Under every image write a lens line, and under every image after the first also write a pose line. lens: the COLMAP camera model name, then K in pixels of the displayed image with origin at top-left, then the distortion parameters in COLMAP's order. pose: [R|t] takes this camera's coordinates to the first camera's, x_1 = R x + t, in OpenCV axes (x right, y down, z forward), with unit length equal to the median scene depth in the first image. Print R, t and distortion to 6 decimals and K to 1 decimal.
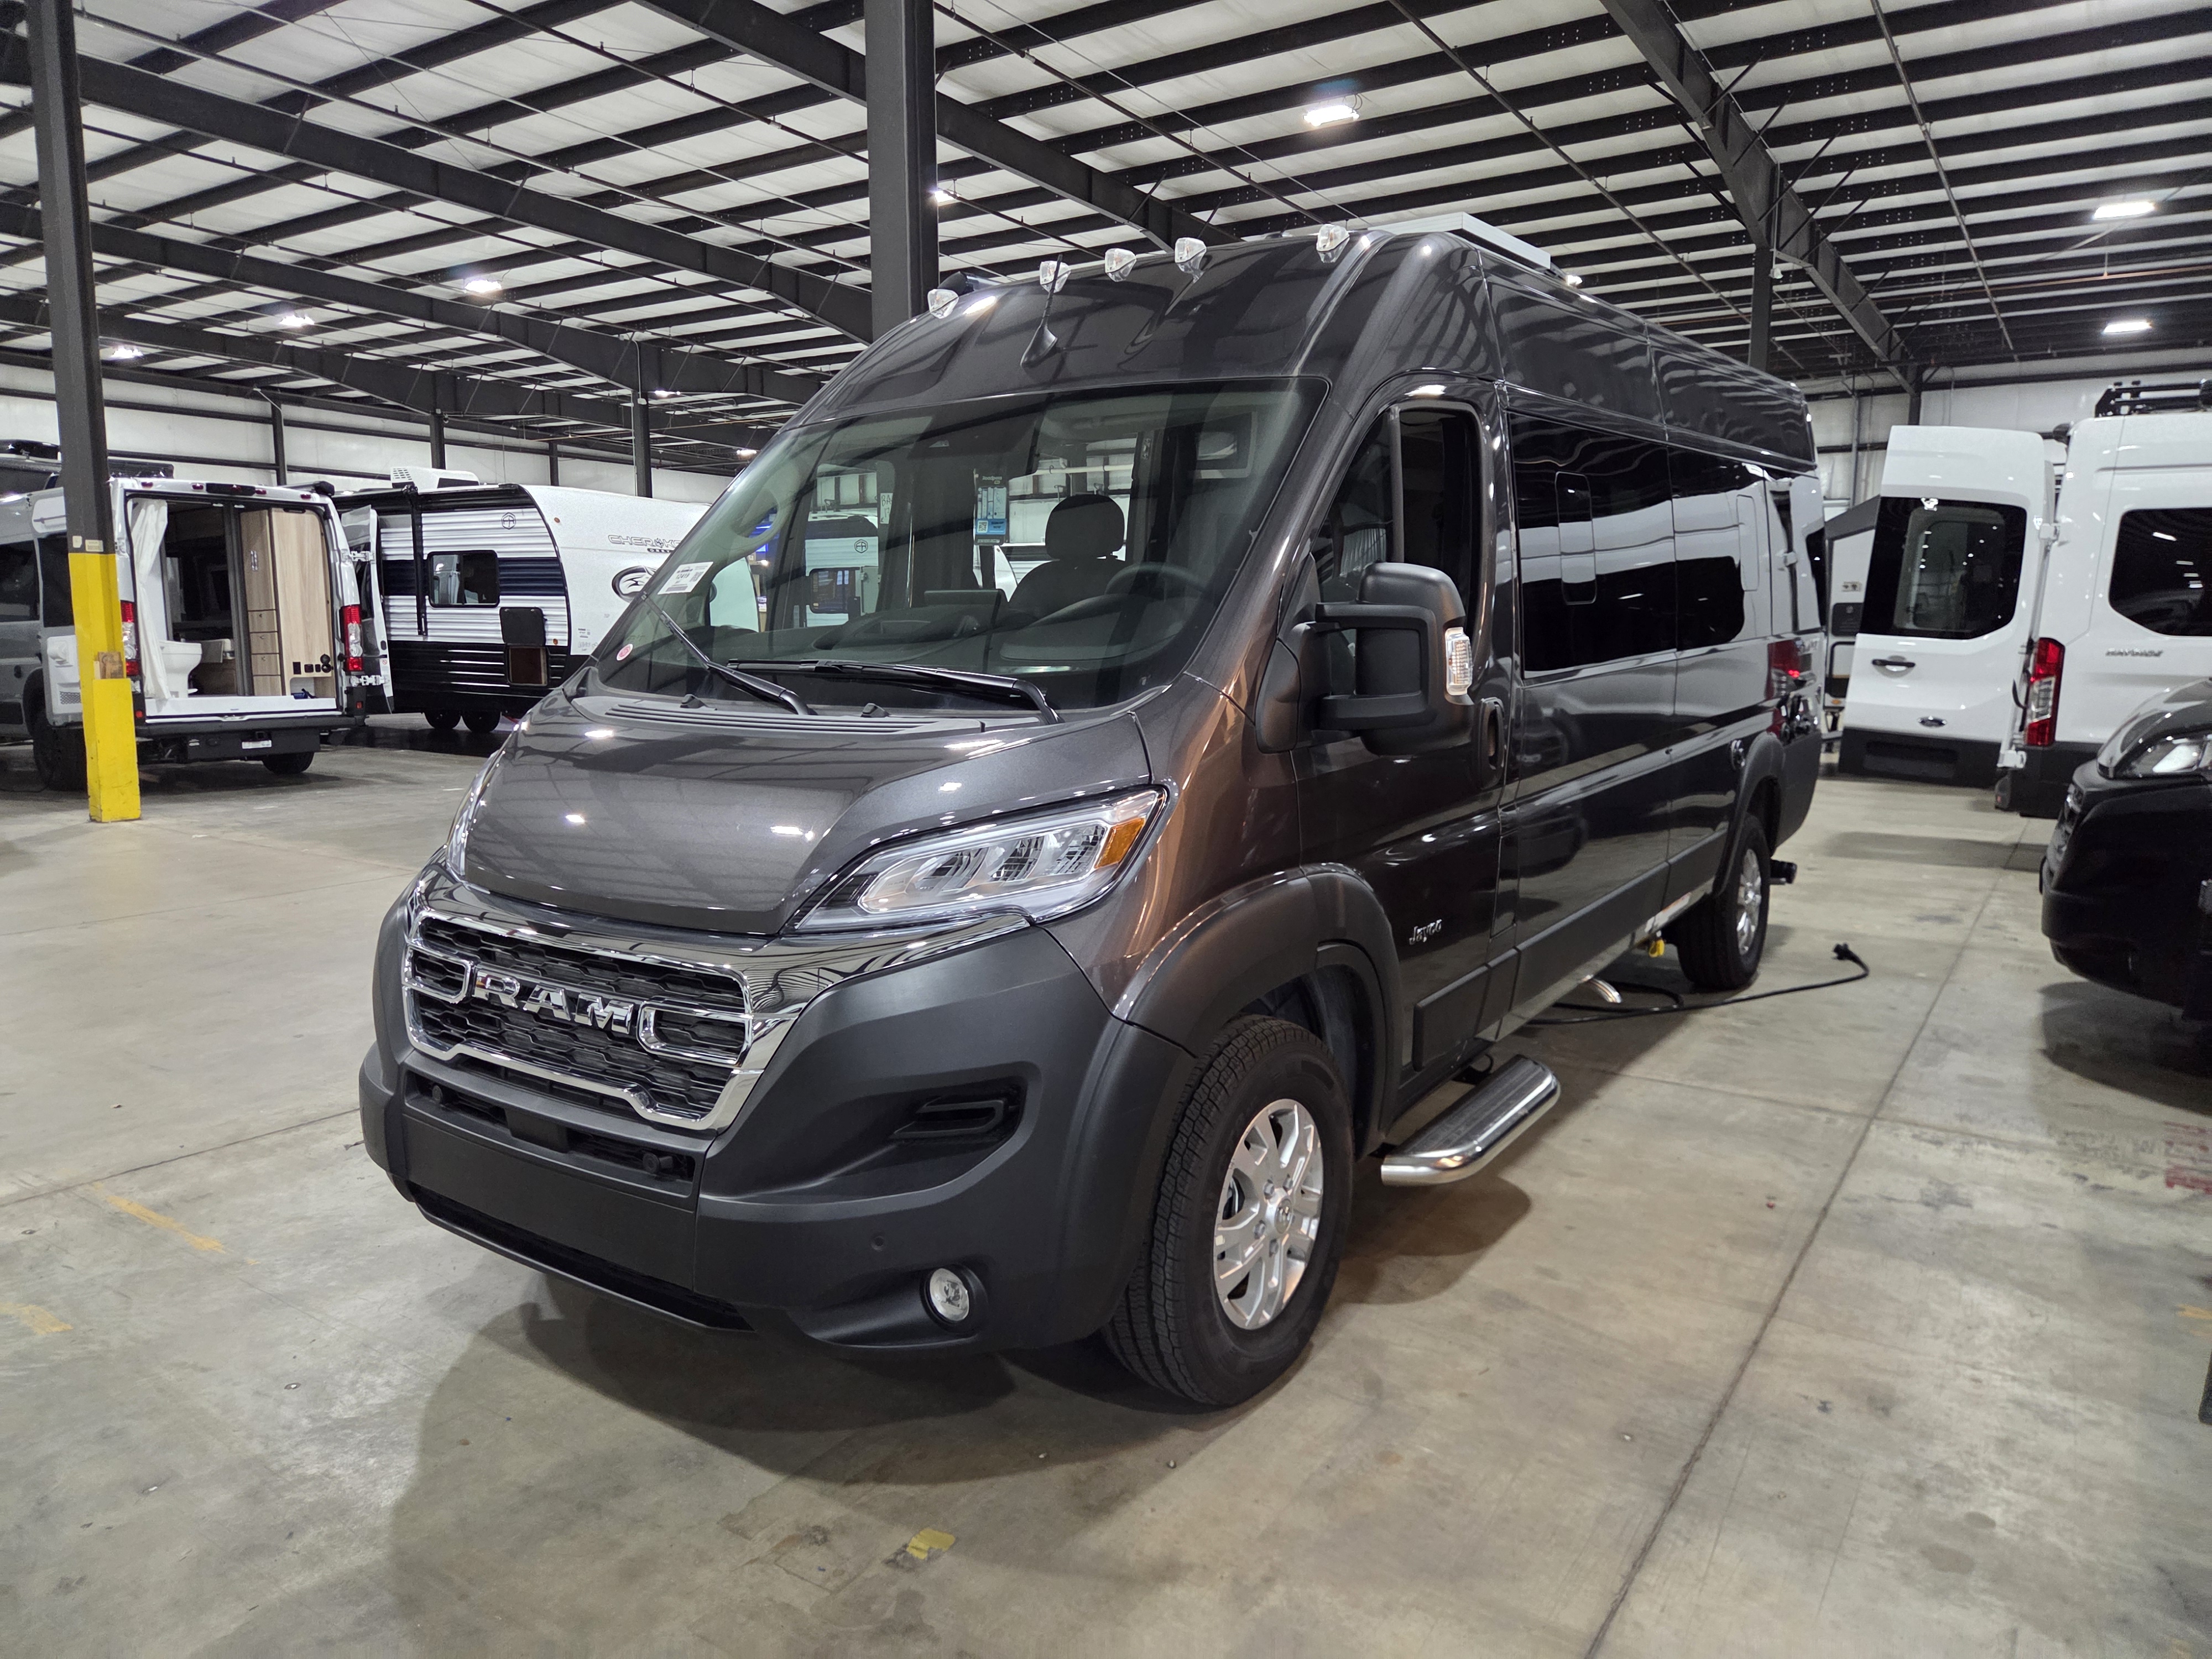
lens RADIAL K [[1485.7, 0, 1115.8], [0, 1485.7, 831.1], [0, 0, 1]] dist [0.048543, -0.039219]
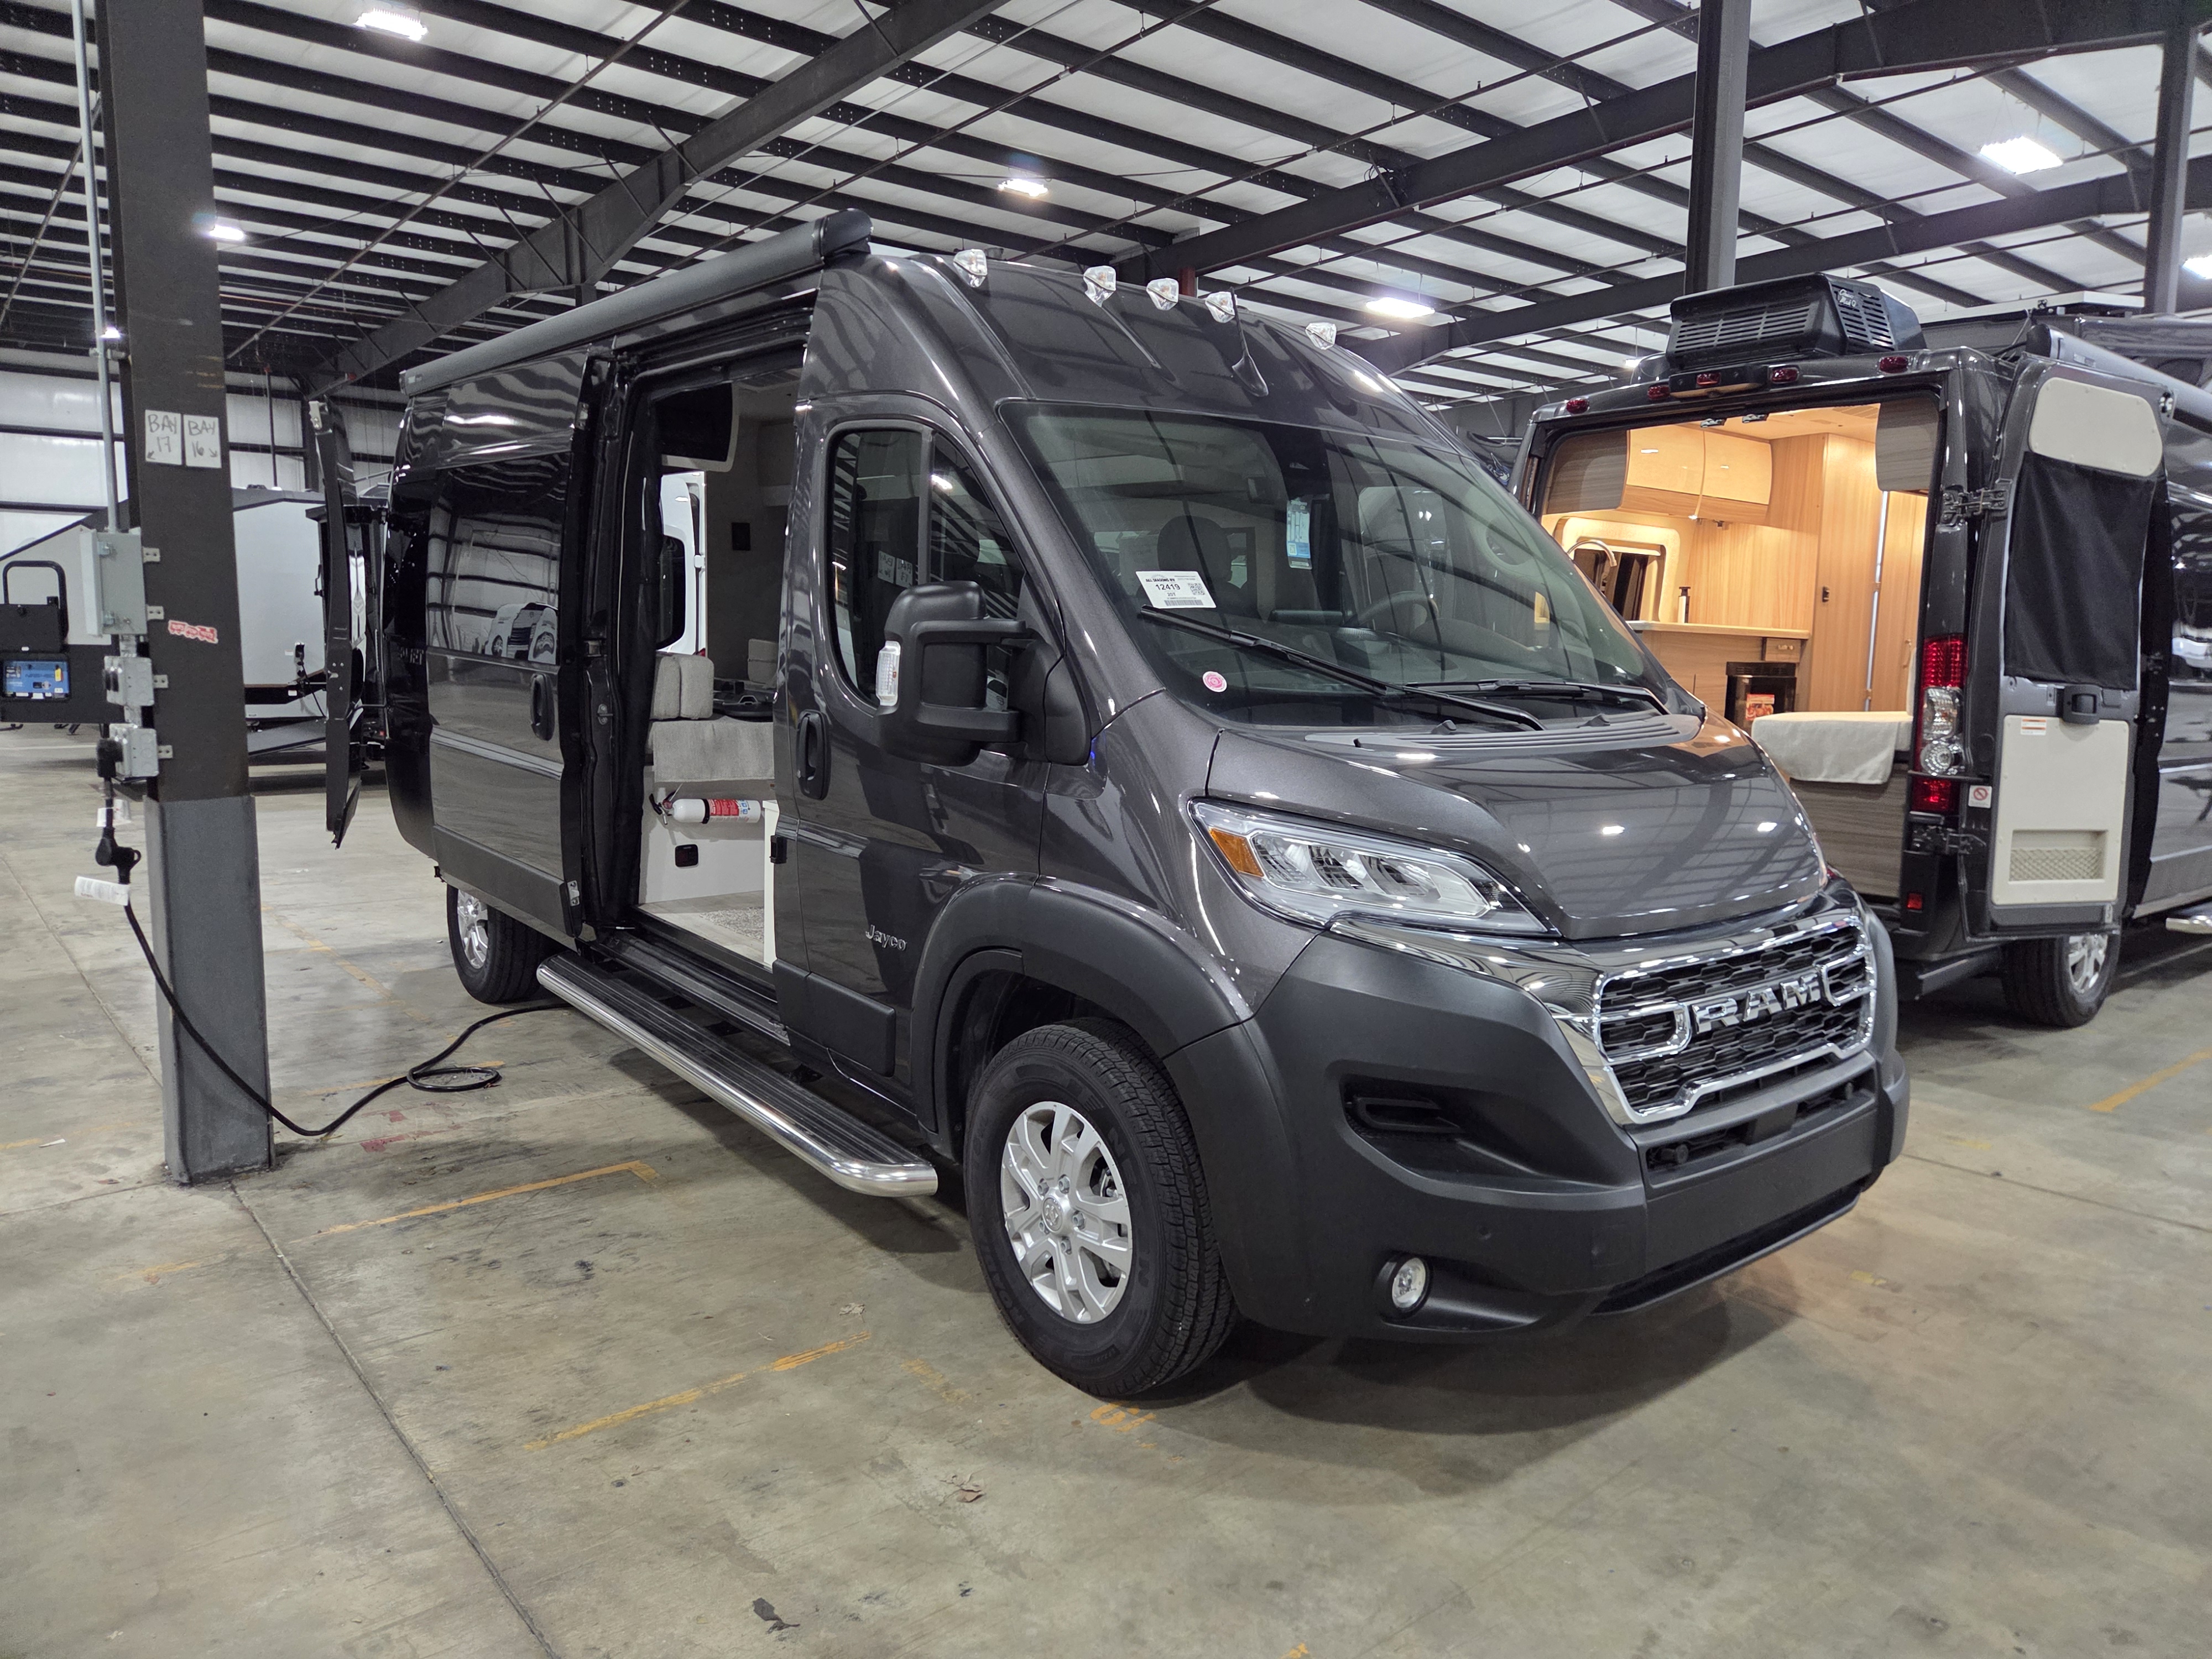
lens RADIAL K [[1485.7, 0, 1116.3], [0, 1485.7, 817.6], [0, 0, 1]] dist [0.048543, -0.039219]
pose [[0.275655, -0.113508, 0.954531, -1.484951], [0.123312, 0.988975, 0.081993, -0.159615], [-0.953314, 0.095104, 0.286613, 1.095461]]
